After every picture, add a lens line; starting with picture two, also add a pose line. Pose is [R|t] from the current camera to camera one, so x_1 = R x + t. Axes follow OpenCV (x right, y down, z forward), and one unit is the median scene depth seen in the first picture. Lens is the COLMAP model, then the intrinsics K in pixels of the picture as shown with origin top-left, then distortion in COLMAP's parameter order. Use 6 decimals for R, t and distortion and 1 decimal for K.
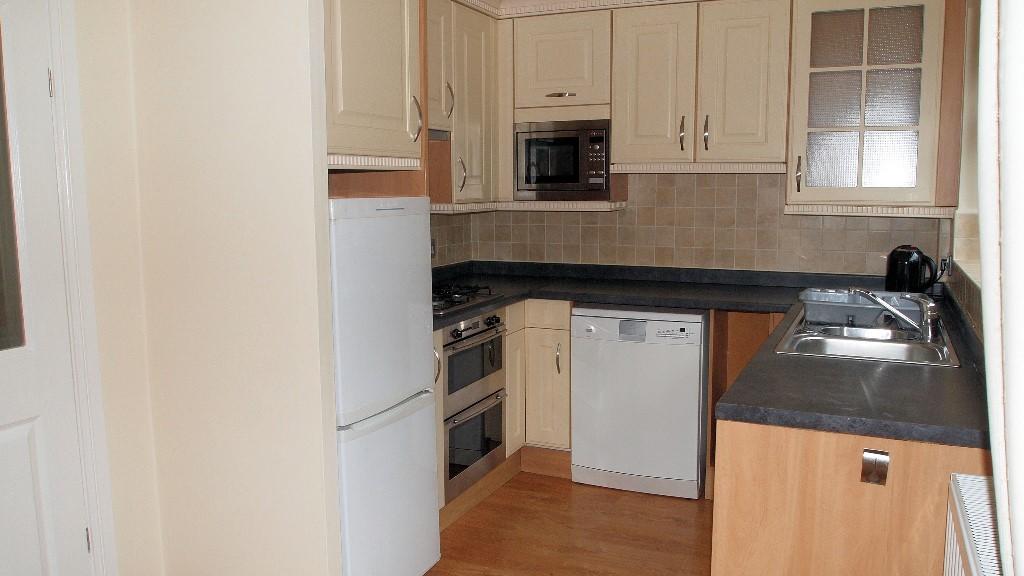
lens RADIAL K [[890.0, 0, 512.0], [0, 890.0, 288.0], [0, 0, 1]] dist [-0.003185, -0.002677]
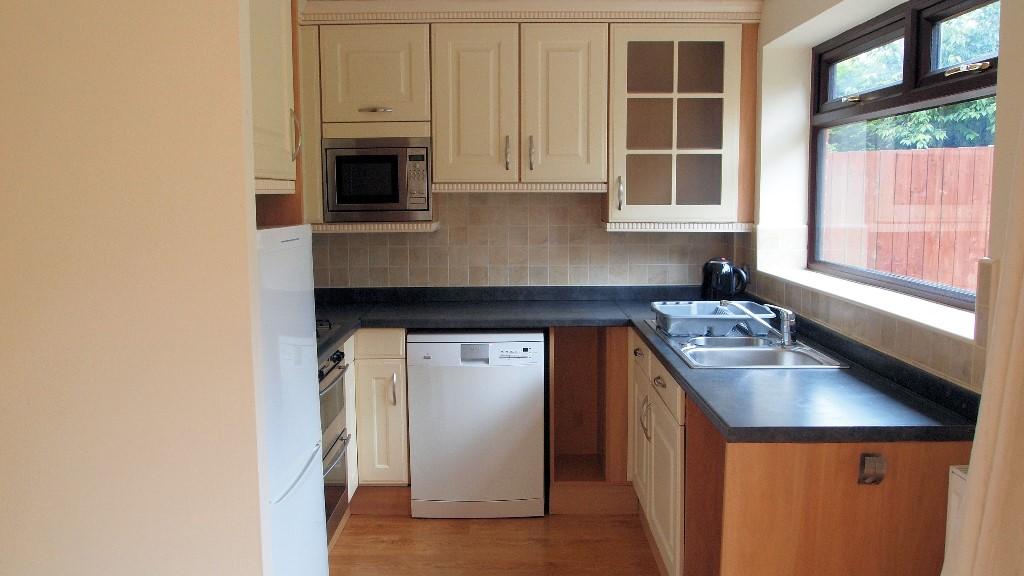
lens RADIAL K [[874.7, 0, 512.0], [0, 874.7, 288.0], [0, 0, 1]] dist [-0.008057, -0.002270]
pose [[0.907520, -0.050135, 0.417006, -0.220215], [0.053753, 0.998550, 0.003070, -0.024938], [-0.416555, 0.019629, 0.908899, 0.106569]]
